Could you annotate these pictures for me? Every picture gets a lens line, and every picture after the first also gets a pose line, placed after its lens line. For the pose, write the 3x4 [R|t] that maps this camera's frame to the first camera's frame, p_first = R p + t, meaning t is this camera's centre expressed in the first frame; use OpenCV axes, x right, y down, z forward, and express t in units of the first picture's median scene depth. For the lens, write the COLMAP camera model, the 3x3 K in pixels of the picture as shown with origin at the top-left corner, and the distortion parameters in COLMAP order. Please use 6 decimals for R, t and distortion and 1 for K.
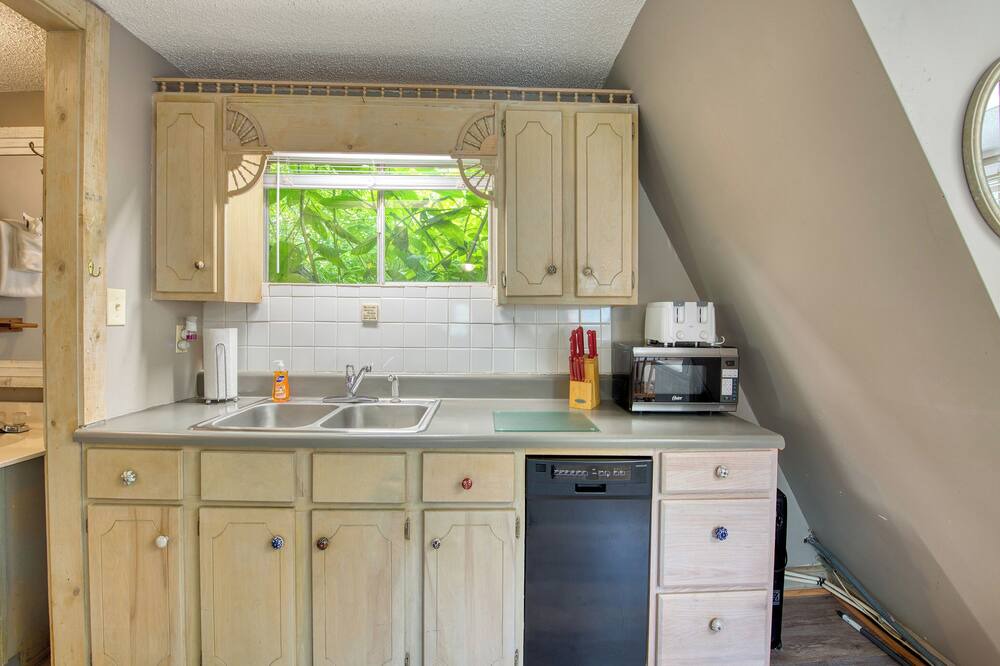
lens RADIAL K [[400.4, 0, 501.8], [0, 400.4, 325.4], [0, 0, 1]] dist [-0.018117, -0.000098]
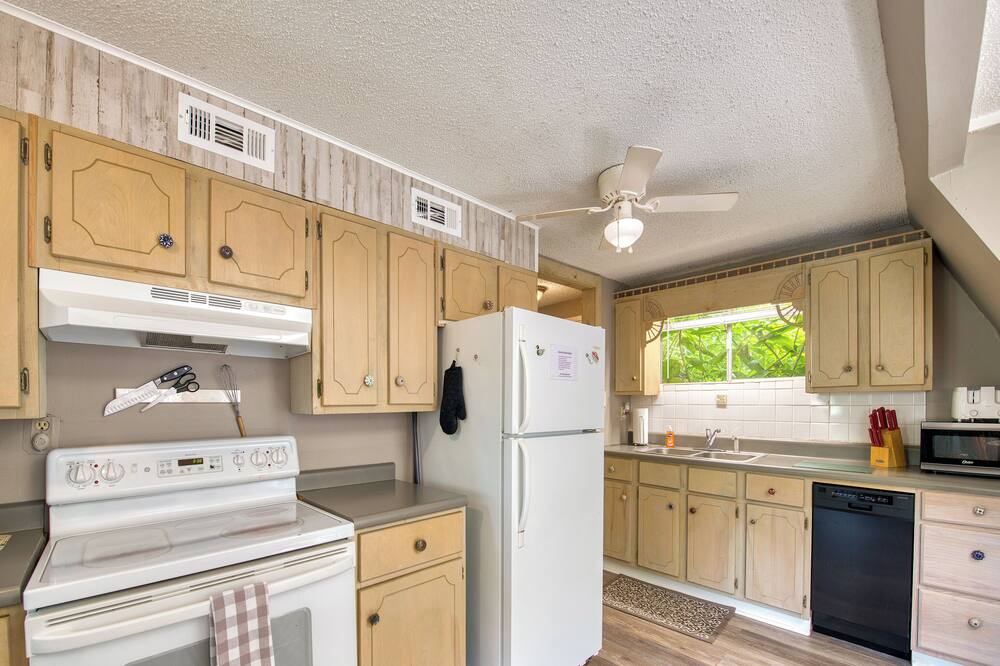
lens RADIAL K [[415.2, 0, 501.9], [0, 415.2, 408.2], [0, 0, 1]] dist [-0.017478, -0.000302]
pose [[0.663541, -0.000619, -0.748139, 0.410116], [-0.004002, 0.999982, -0.004377, 0.019182], [0.748129, 0.005899, 0.663527, -0.965718]]
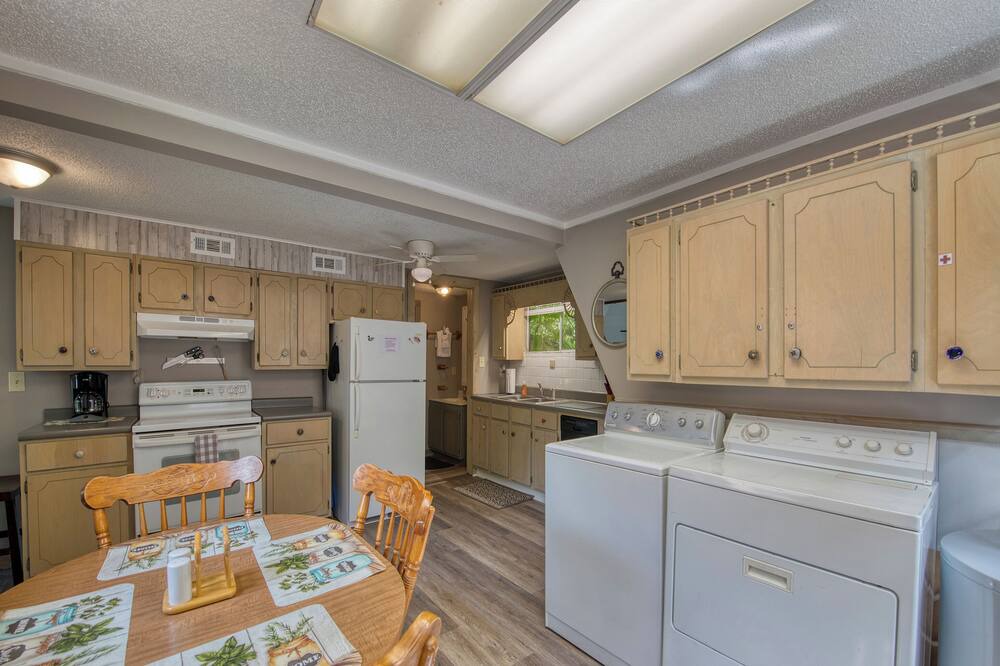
lens RADIAL K [[395.2, 0, 499.4], [0, 395.2, 369.3], [0, 0, 1]] dist [-0.016573, -0.000050]
pose [[0.595064, 0.008974, -0.803628, 1.690335], [-0.014298, 0.999898, 0.000579, 0.010722], [0.803551, 0.011146, 0.595132, -0.835444]]
